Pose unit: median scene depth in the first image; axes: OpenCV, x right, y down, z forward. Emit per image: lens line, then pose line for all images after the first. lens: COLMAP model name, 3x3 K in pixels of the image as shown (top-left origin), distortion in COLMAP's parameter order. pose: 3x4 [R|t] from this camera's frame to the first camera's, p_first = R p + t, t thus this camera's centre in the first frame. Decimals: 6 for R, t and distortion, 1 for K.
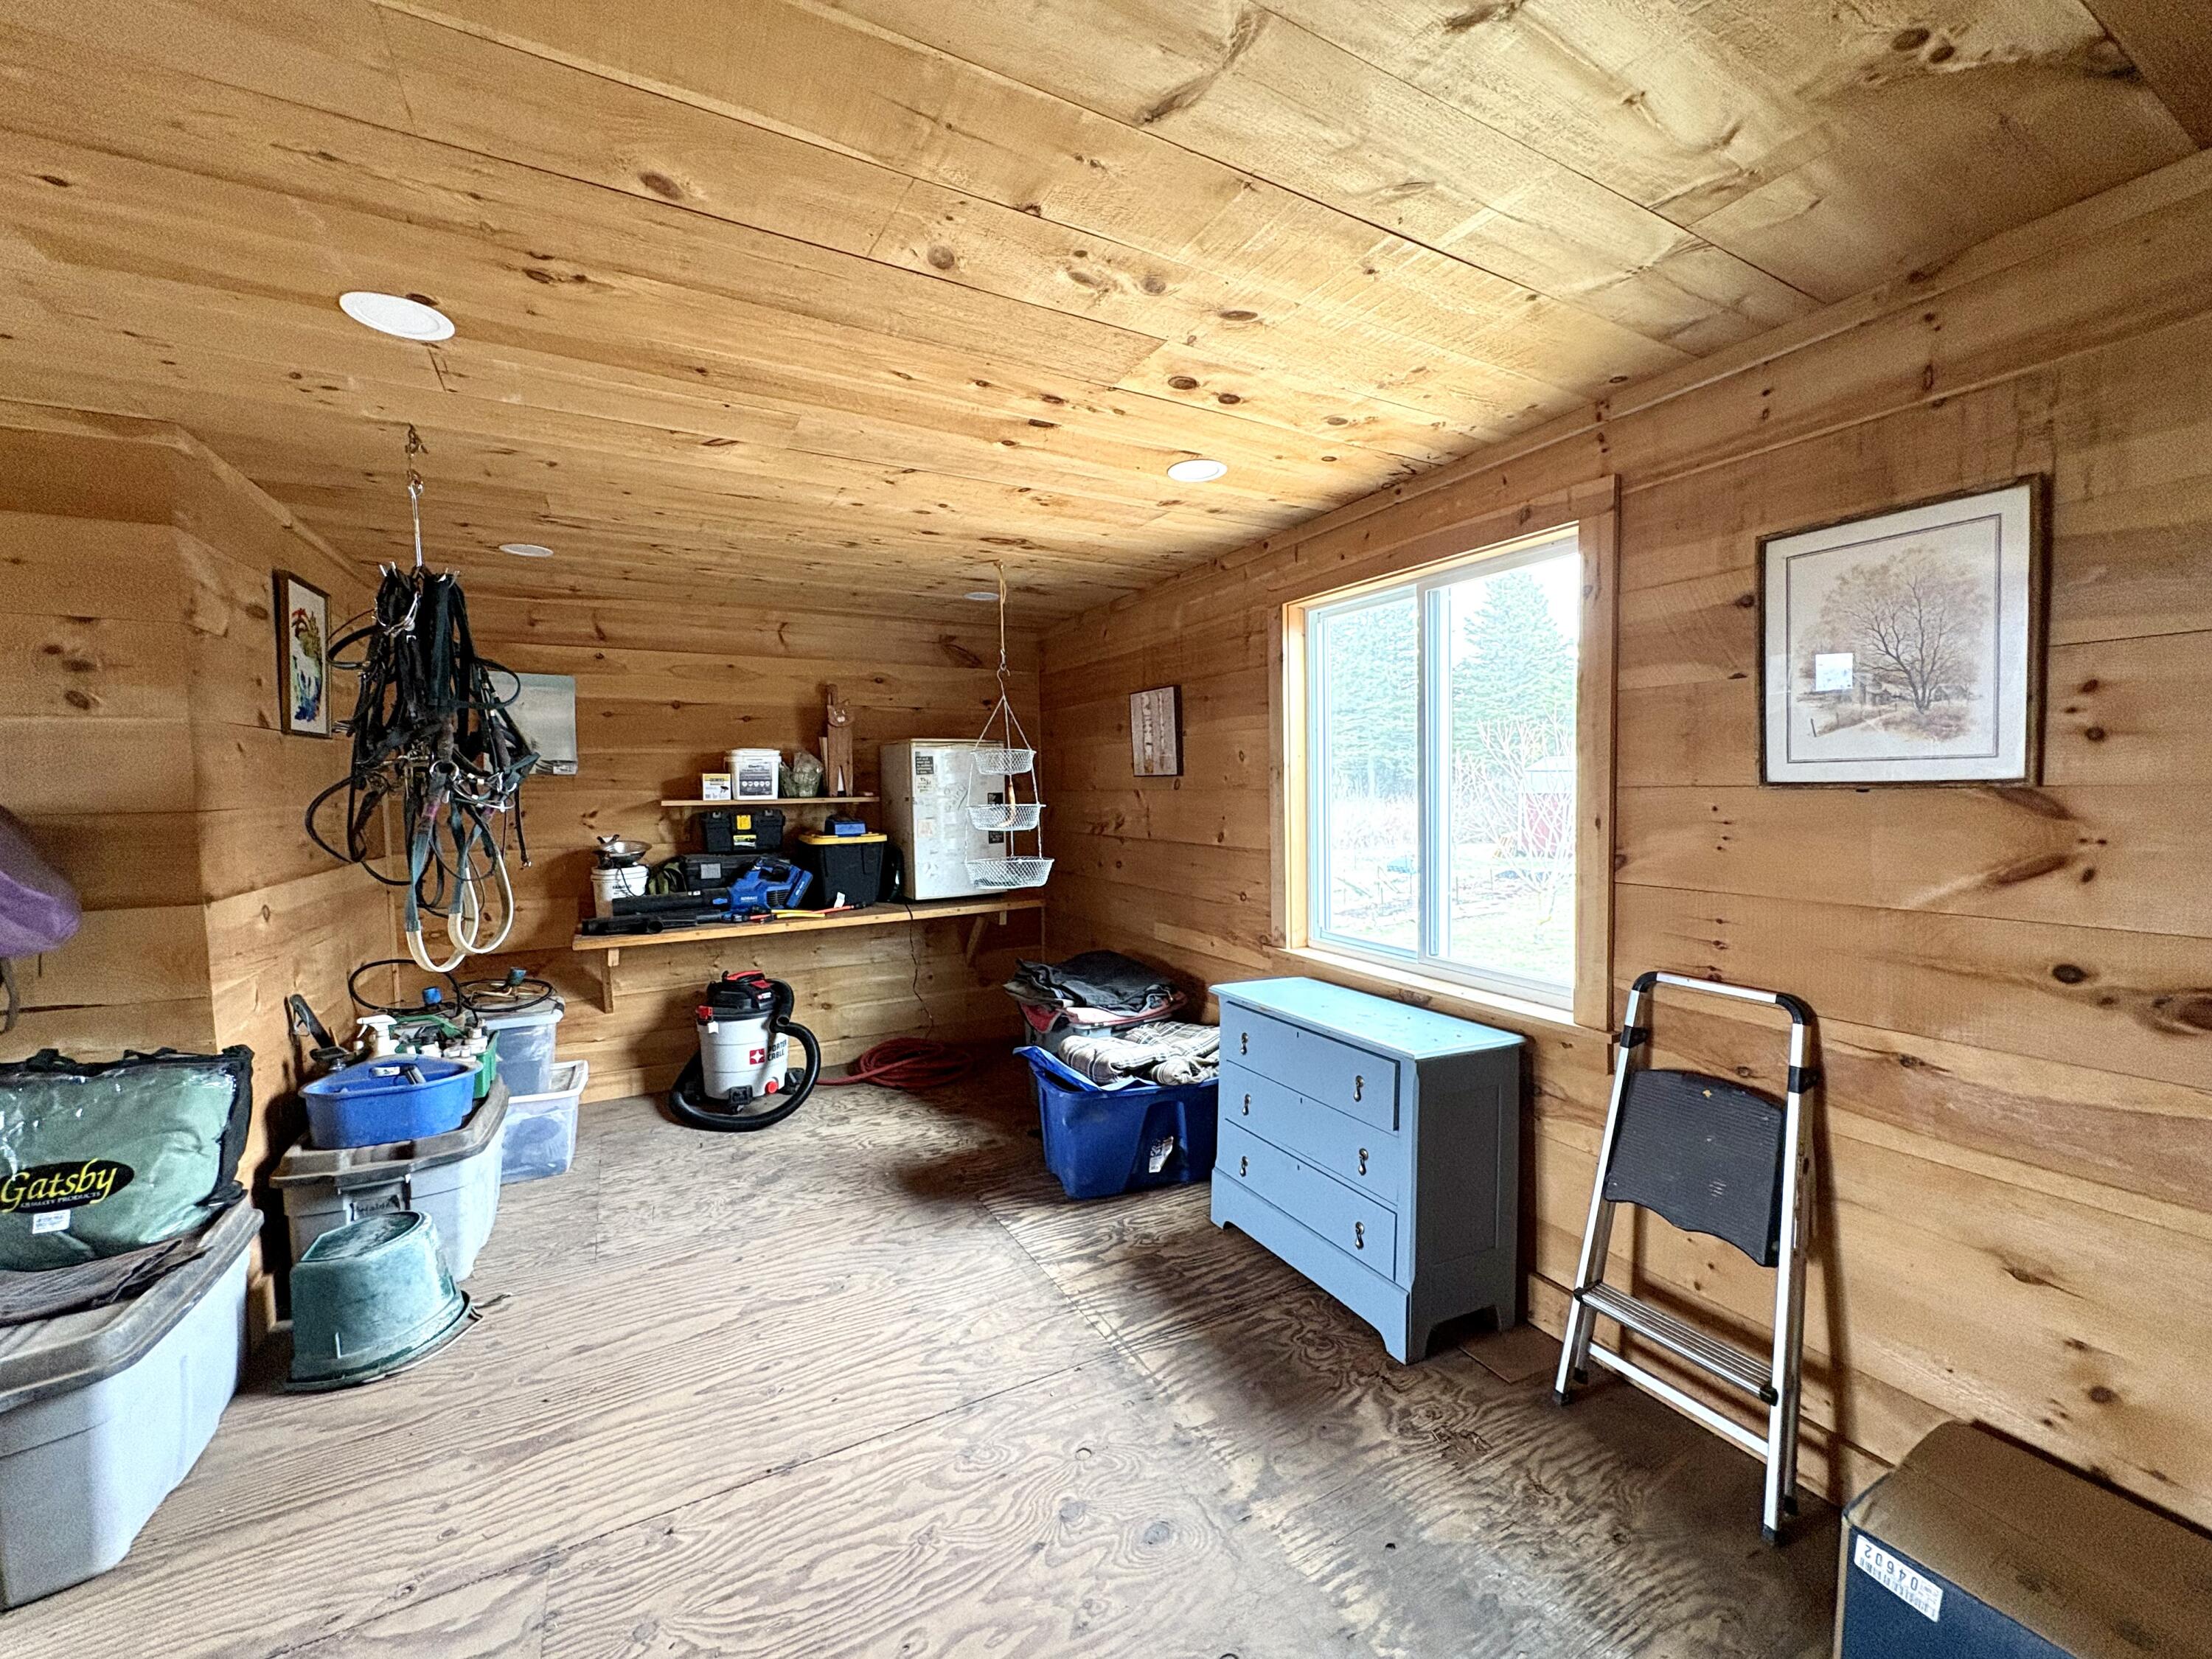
lens RADIAL K [[882.5, 0, 1109.4], [0, 882.5, 823.8], [0, 0, 1]] dist [-0.002815, 0.000154]
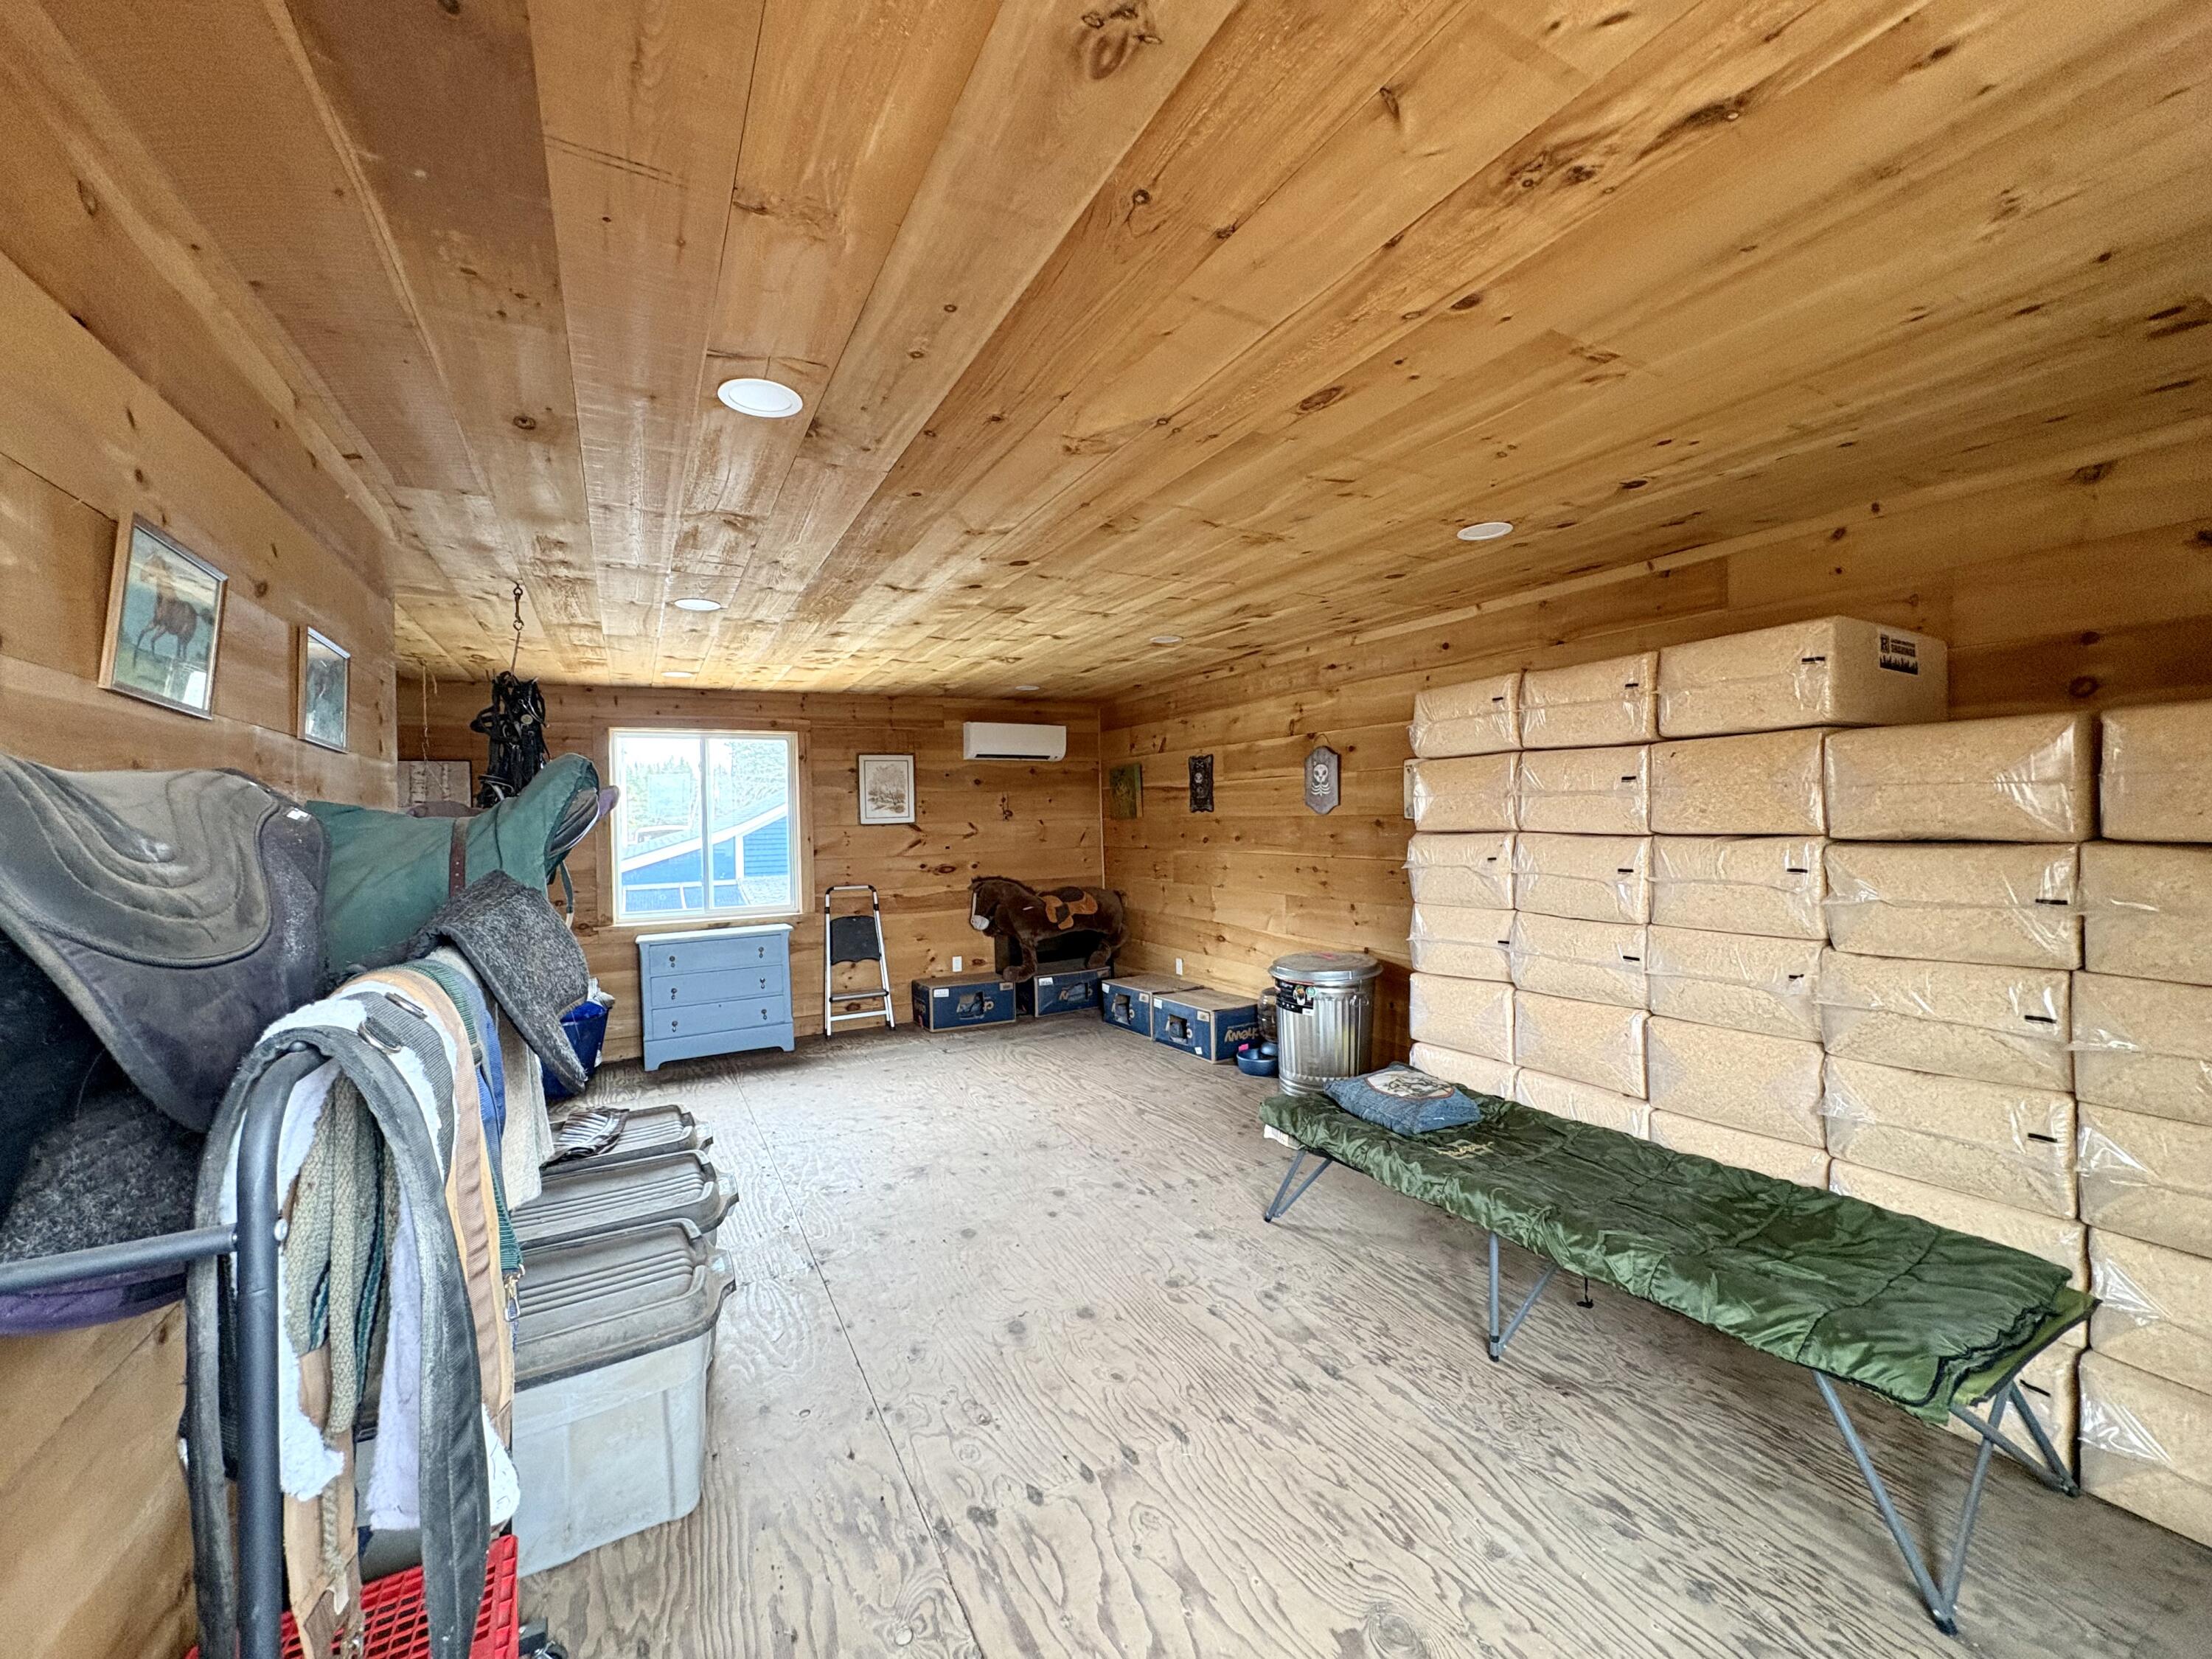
lens RADIAL K [[882.5, 0, 1110.7], [0, 882.5, 824.7], [0, 0, 1]] dist [-0.002815, 0.000154]
pose [[0.014039, 0.009637, 0.999855, -2.632527], [0.072388, 0.997320, -0.010629, 0.059043], [-0.997278, 0.072526, 0.013304, -0.003613]]
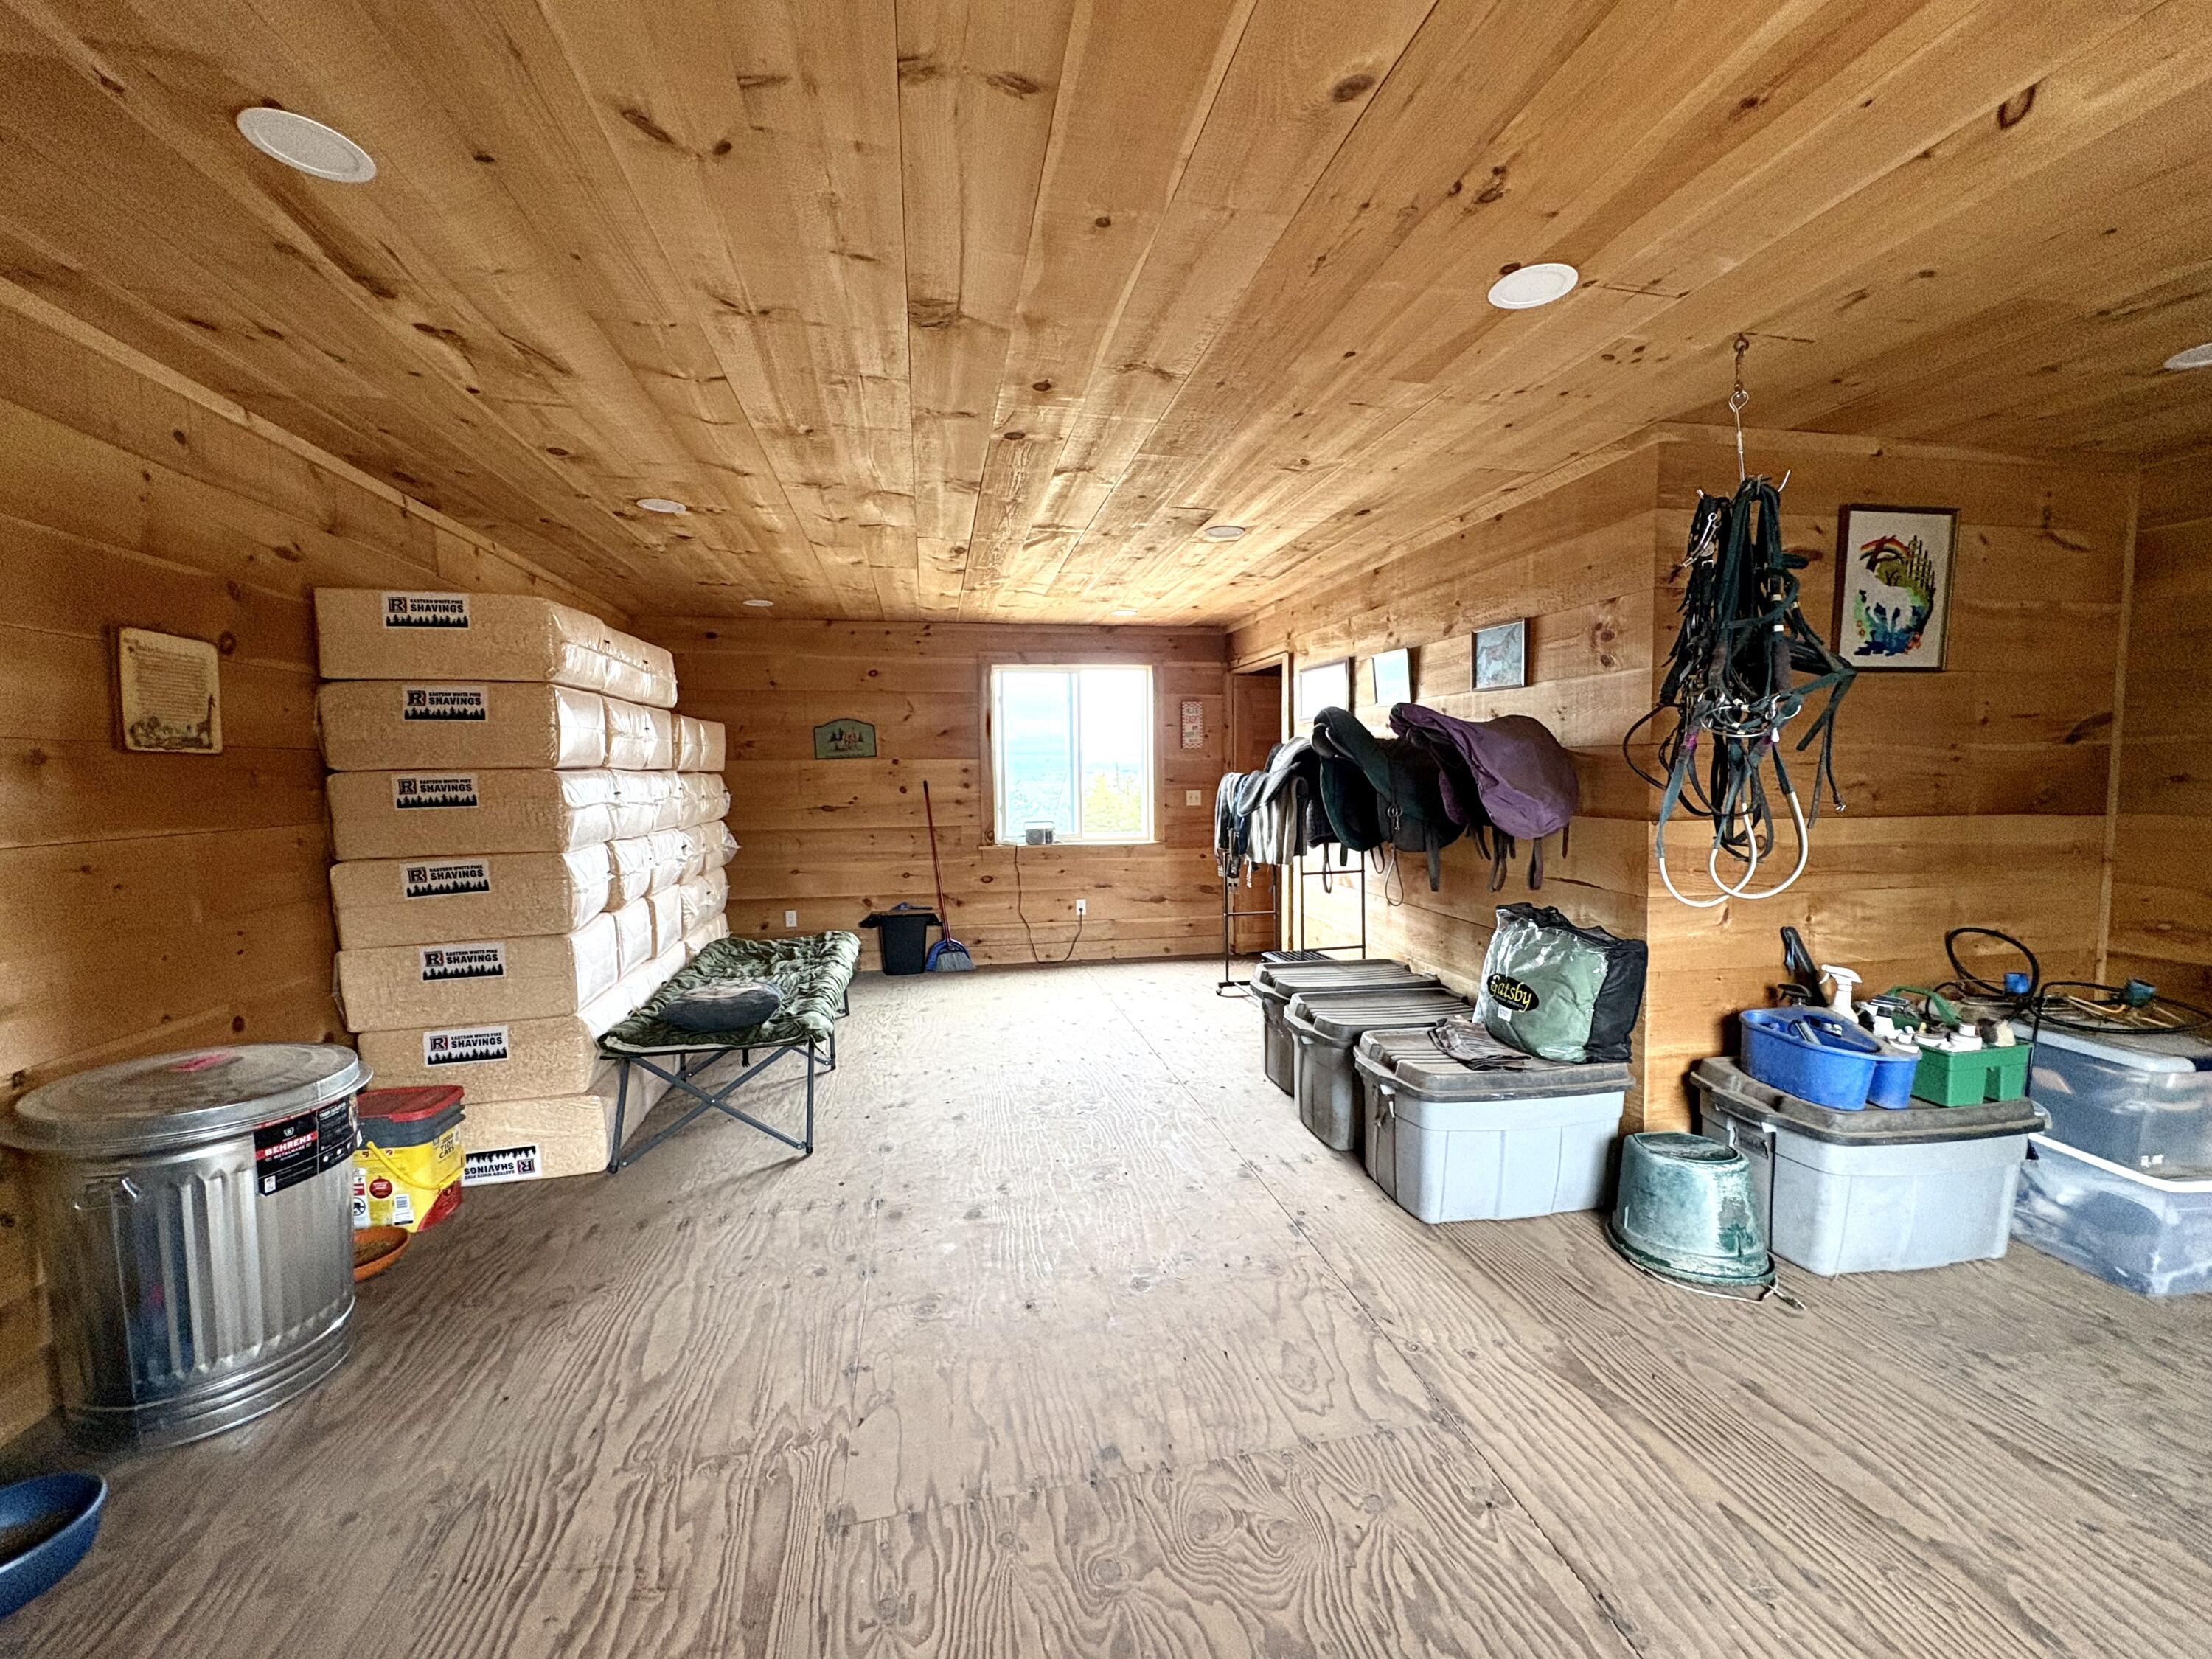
lens RADIAL K [[882.5, 0, 1105.6], [0, 882.5, 825.2], [0, 0, 1]] dist [-0.002815, 0.000154]
pose [[-0.309195, 0.077359, -0.947847, 0.415414], [-0.039541, 0.994778, 0.094088, 0.014951], [0.950176, 0.066570, -0.304522, 0.775617]]
